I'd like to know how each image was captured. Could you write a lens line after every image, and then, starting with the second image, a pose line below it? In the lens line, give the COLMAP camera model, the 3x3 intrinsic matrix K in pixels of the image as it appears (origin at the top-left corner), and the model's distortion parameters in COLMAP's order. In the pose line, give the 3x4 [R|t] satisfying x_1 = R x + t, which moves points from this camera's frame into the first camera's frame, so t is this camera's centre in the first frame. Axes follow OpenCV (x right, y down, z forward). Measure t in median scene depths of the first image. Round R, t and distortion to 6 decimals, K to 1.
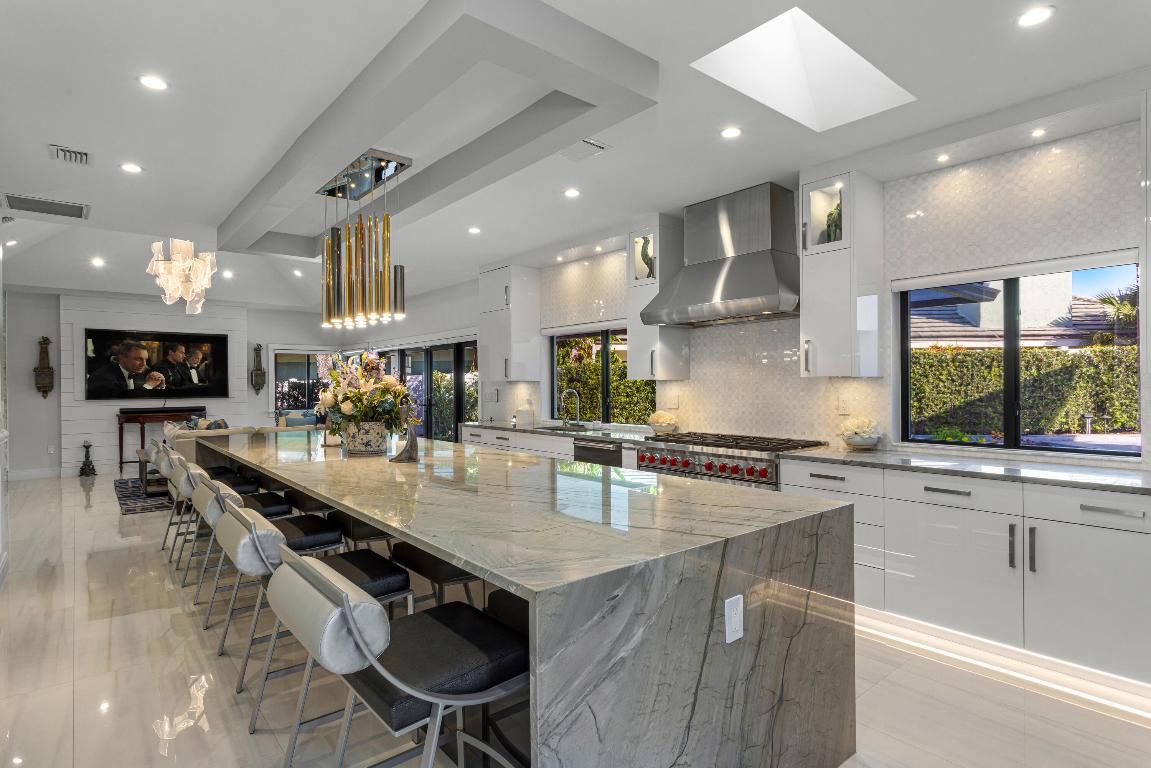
lens RADIAL K [[606.1, 0, 573.8], [0, 606.1, 382.2], [0, 0, 1]] dist [-0.003193, -0.000242]
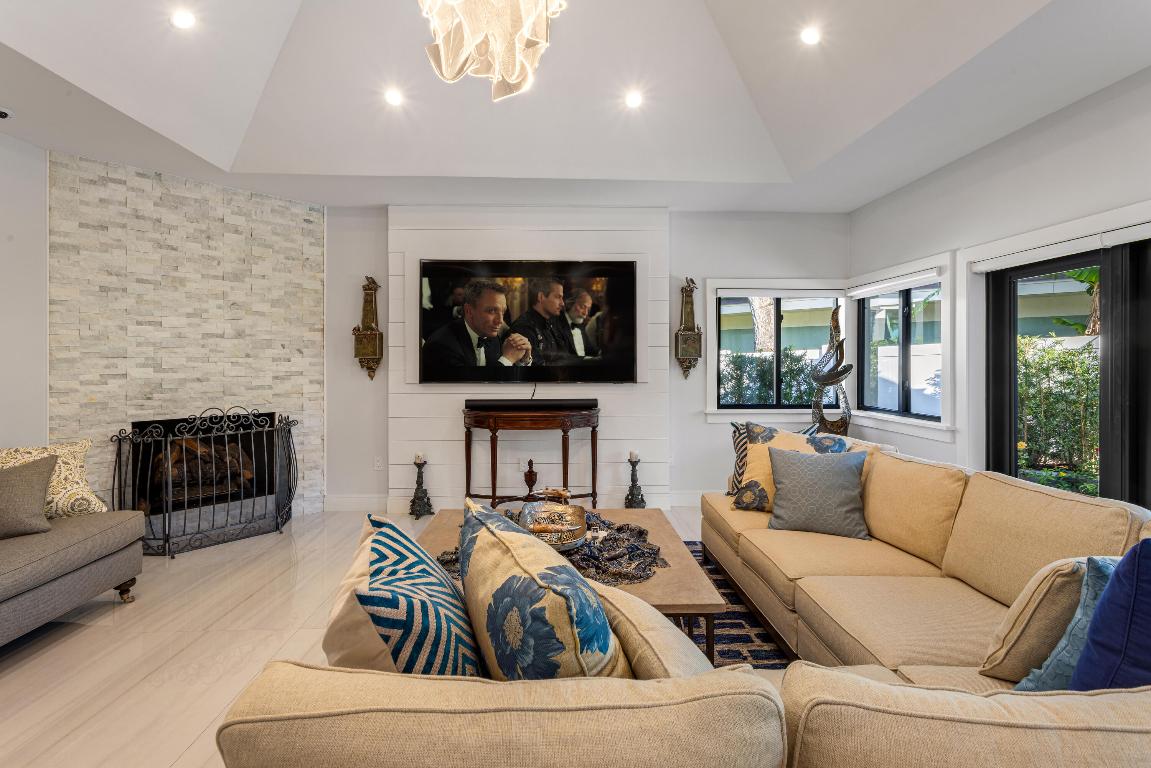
lens RADIAL K [[556.0, 0, 560.4], [0, 556.0, 359.0], [0, 0, 1]] dist [0.000158, 0.000007]
pose [[0.785030, 0.005797, -0.619430, -0.356834], [-0.004035, 0.999983, 0.004245, 0.003084], [0.619444, -0.000833, 0.785040, 0.639642]]
